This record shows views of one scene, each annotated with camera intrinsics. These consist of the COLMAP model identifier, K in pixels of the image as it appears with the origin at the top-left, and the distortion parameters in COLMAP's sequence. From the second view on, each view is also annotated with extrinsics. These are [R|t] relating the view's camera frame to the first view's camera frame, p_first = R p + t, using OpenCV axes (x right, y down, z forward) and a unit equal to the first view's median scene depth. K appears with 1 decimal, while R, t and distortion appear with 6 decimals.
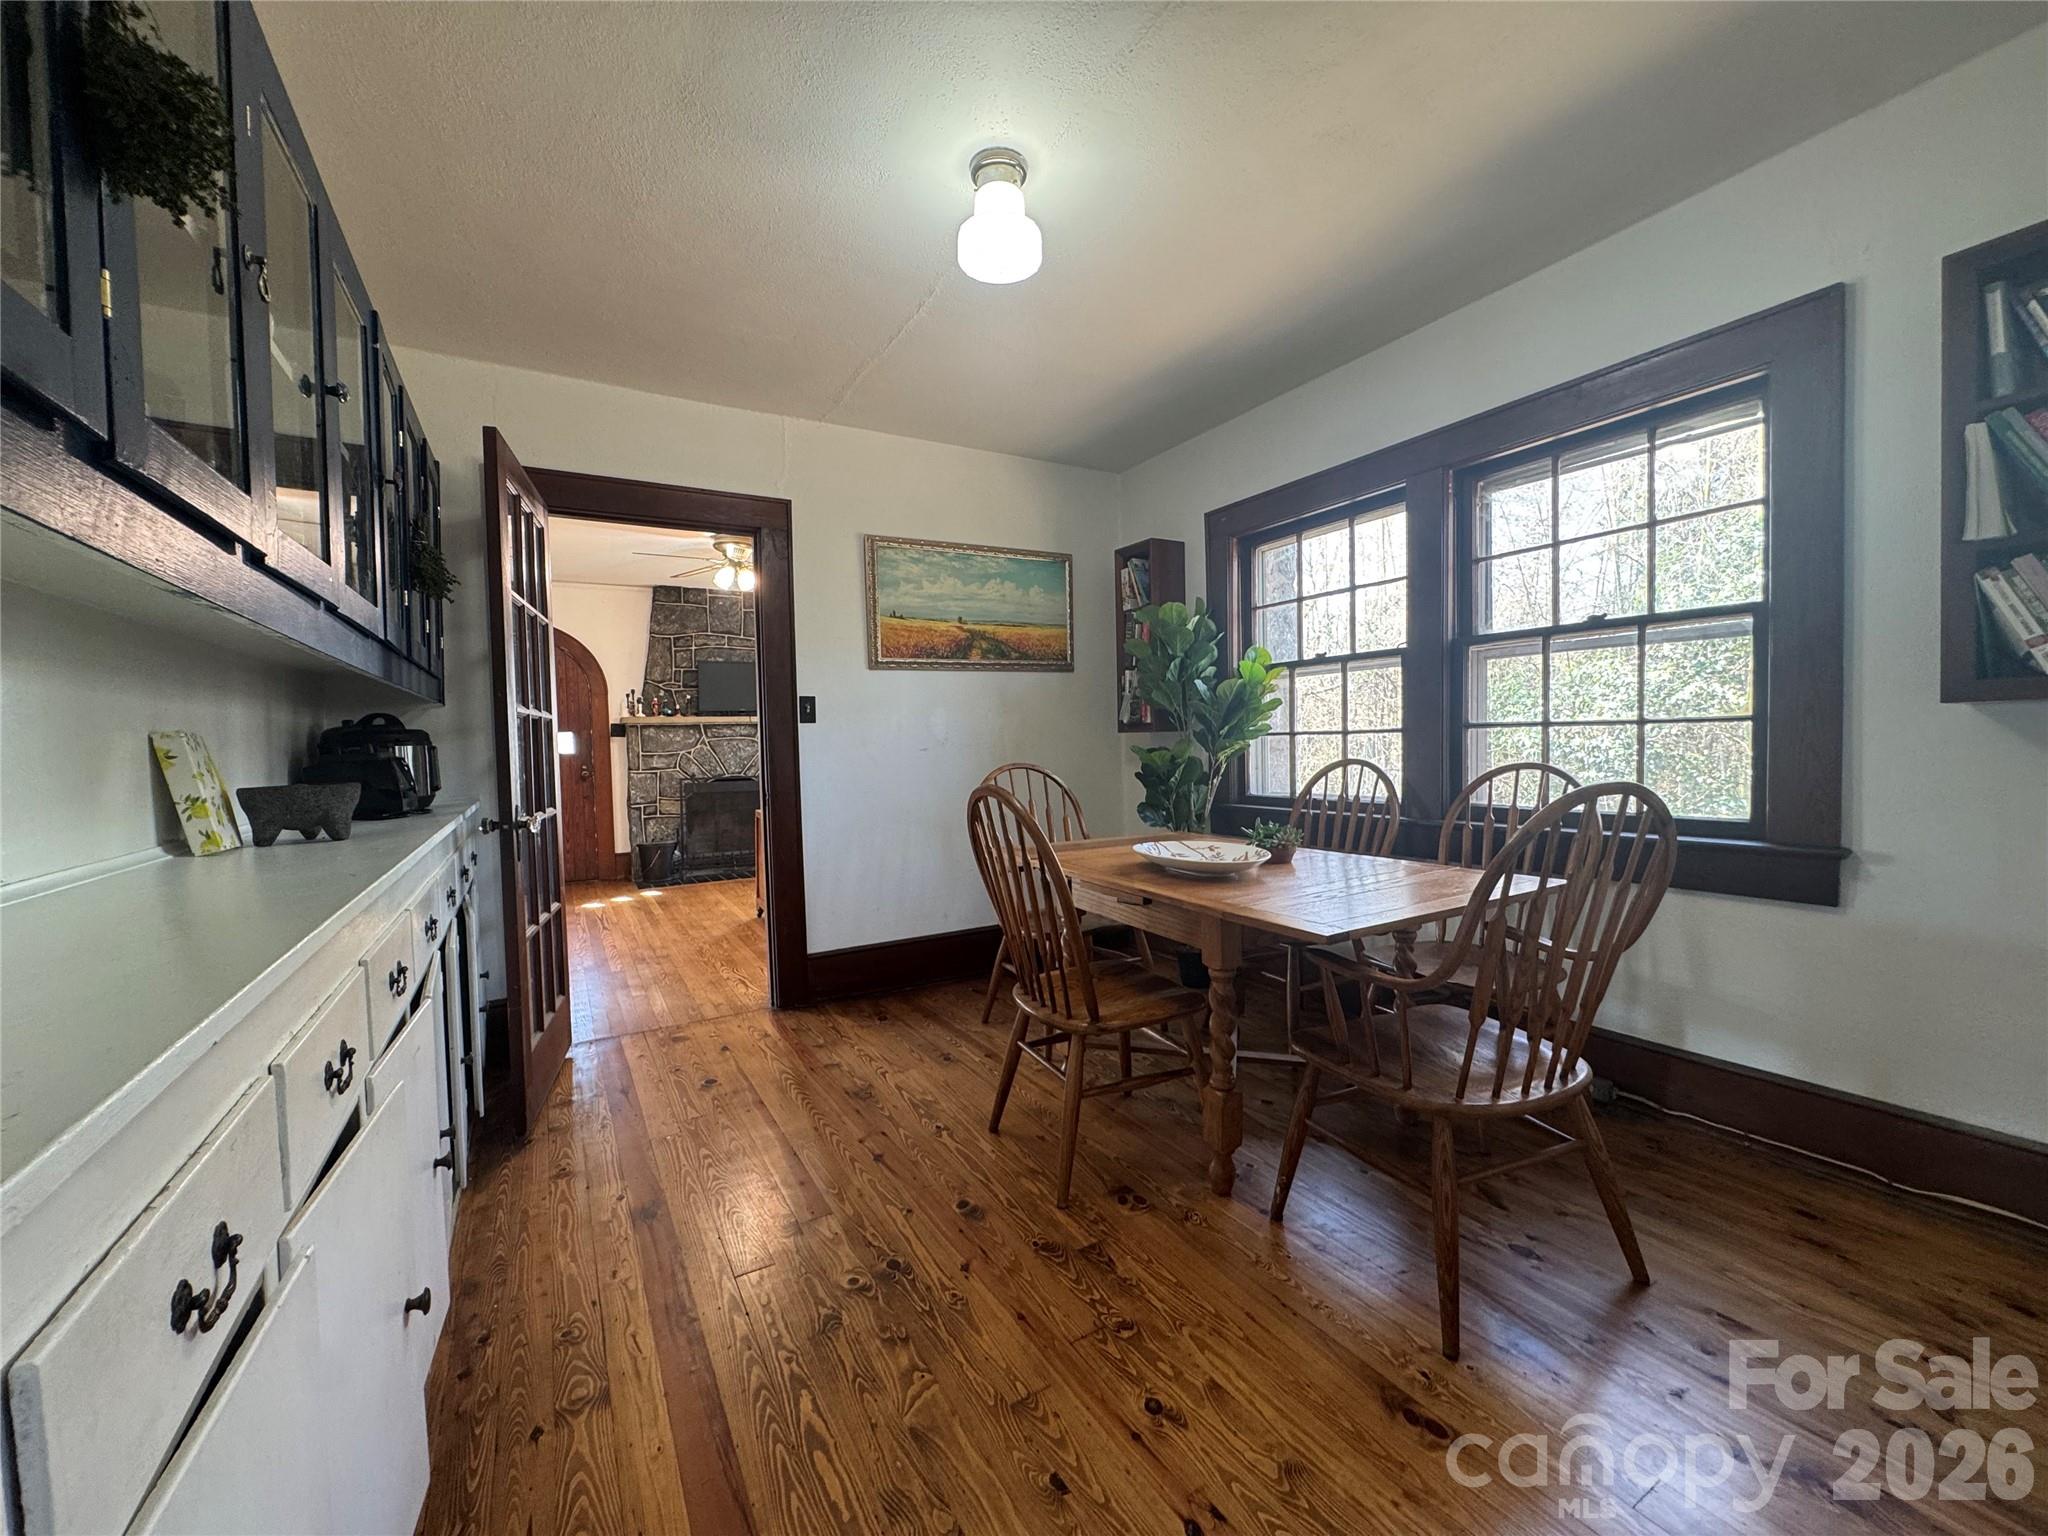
lens RADIAL K [[817.3, 0, 1022.0], [0, 817.3, 767.8], [0, 0, 1]] dist [-0.001135, -0.000133]
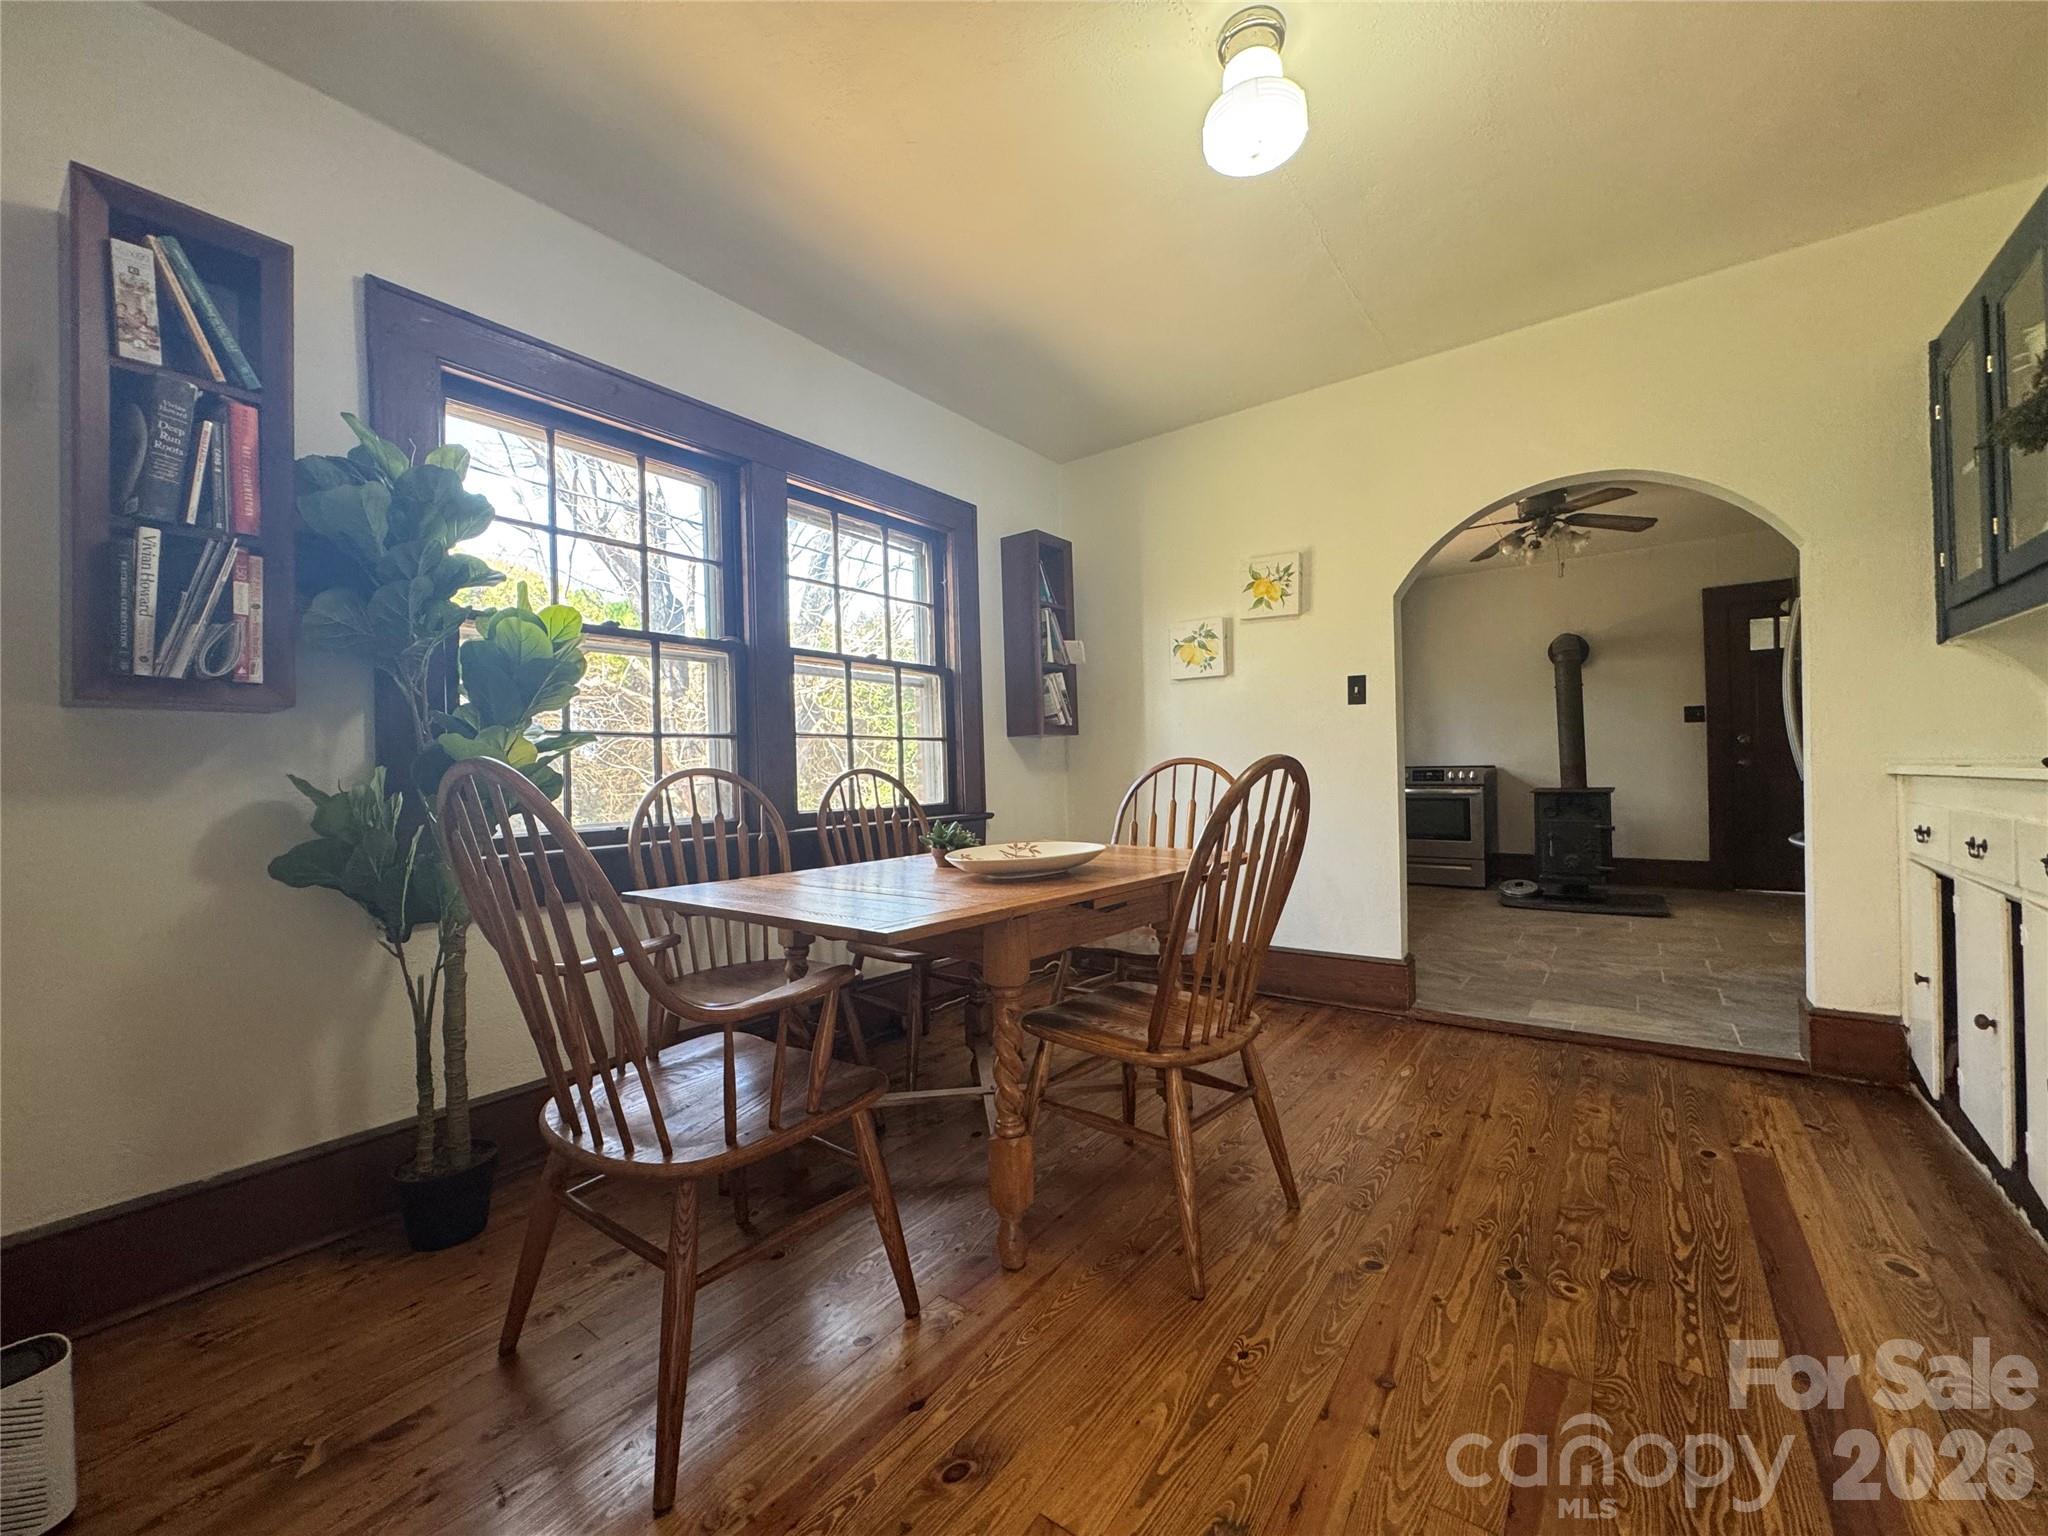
lens RADIAL K [[847.9, 0, 964.7], [0, 847.9, 763.3], [0, 0, 1]] dist [0.001785, 0.000081]
pose [[-0.364480, 0.022521, 0.930939, -0.439442], [0.035476, 0.999318, -0.010286, 0.001154], [-0.930535, 0.029277, -0.365030, 1.007557]]
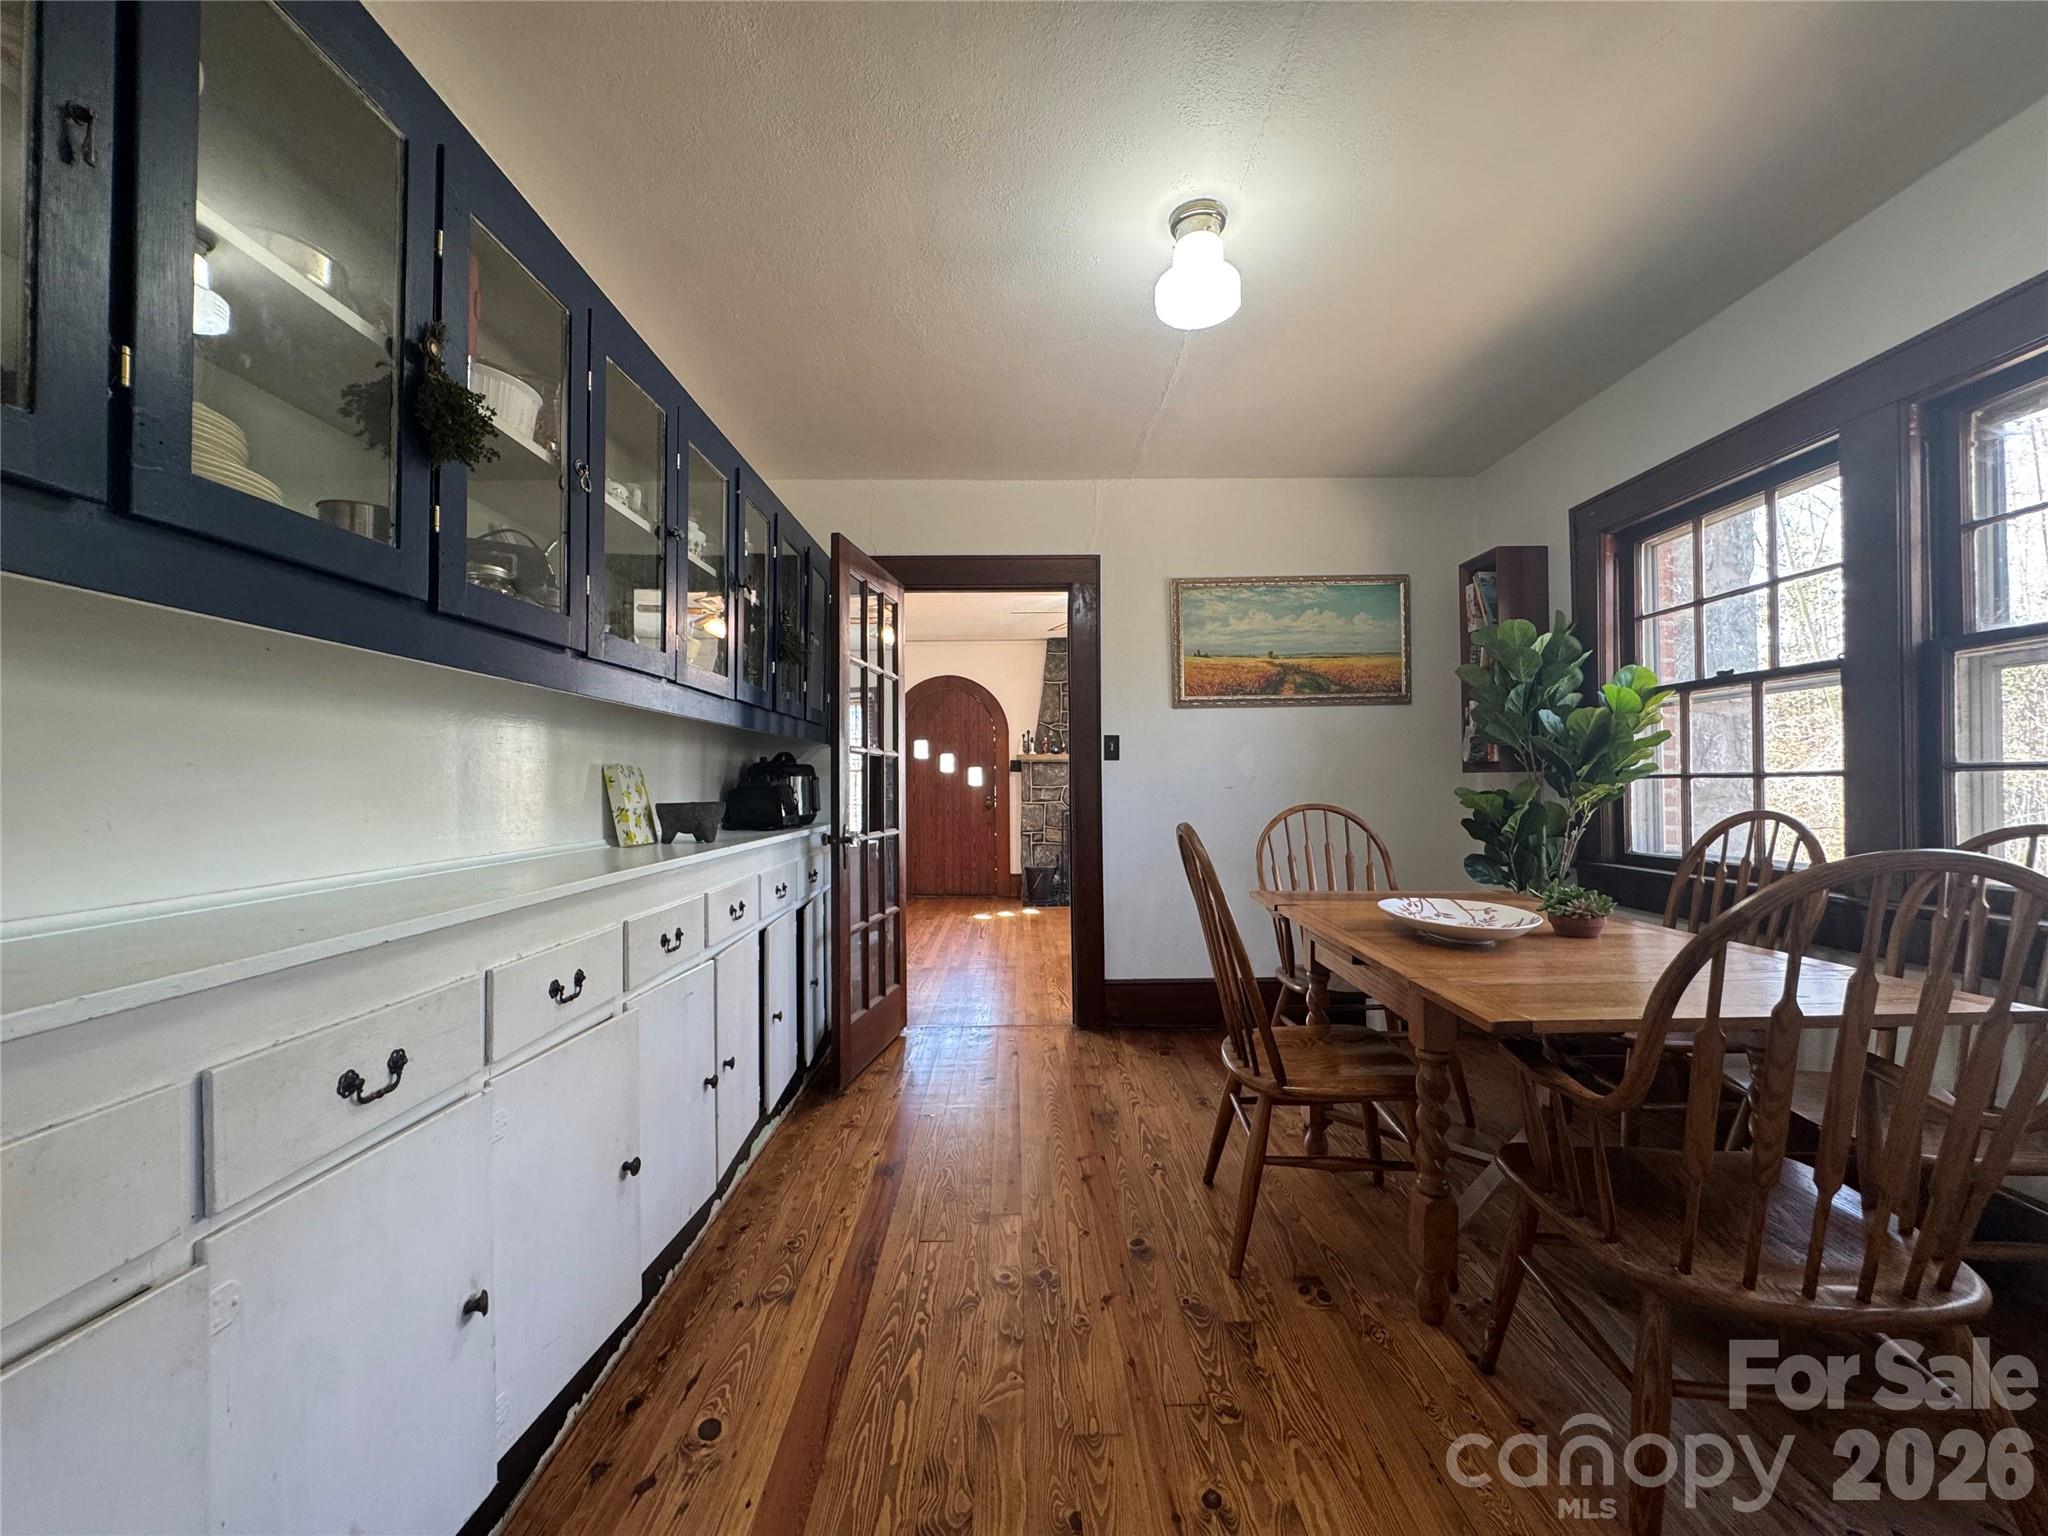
lens RADIAL K [[817.3, 0, 1022.0], [0, 817.3, 767.8], [0, 0, 1]] dist [-0.001135, -0.000133]
pose [[0.868313, 0.007713, -0.495957, 0.175640], [-0.030238, 0.998843, -0.037407, -0.001843], [0.495095, 0.047478, 0.867541, 0.021620]]
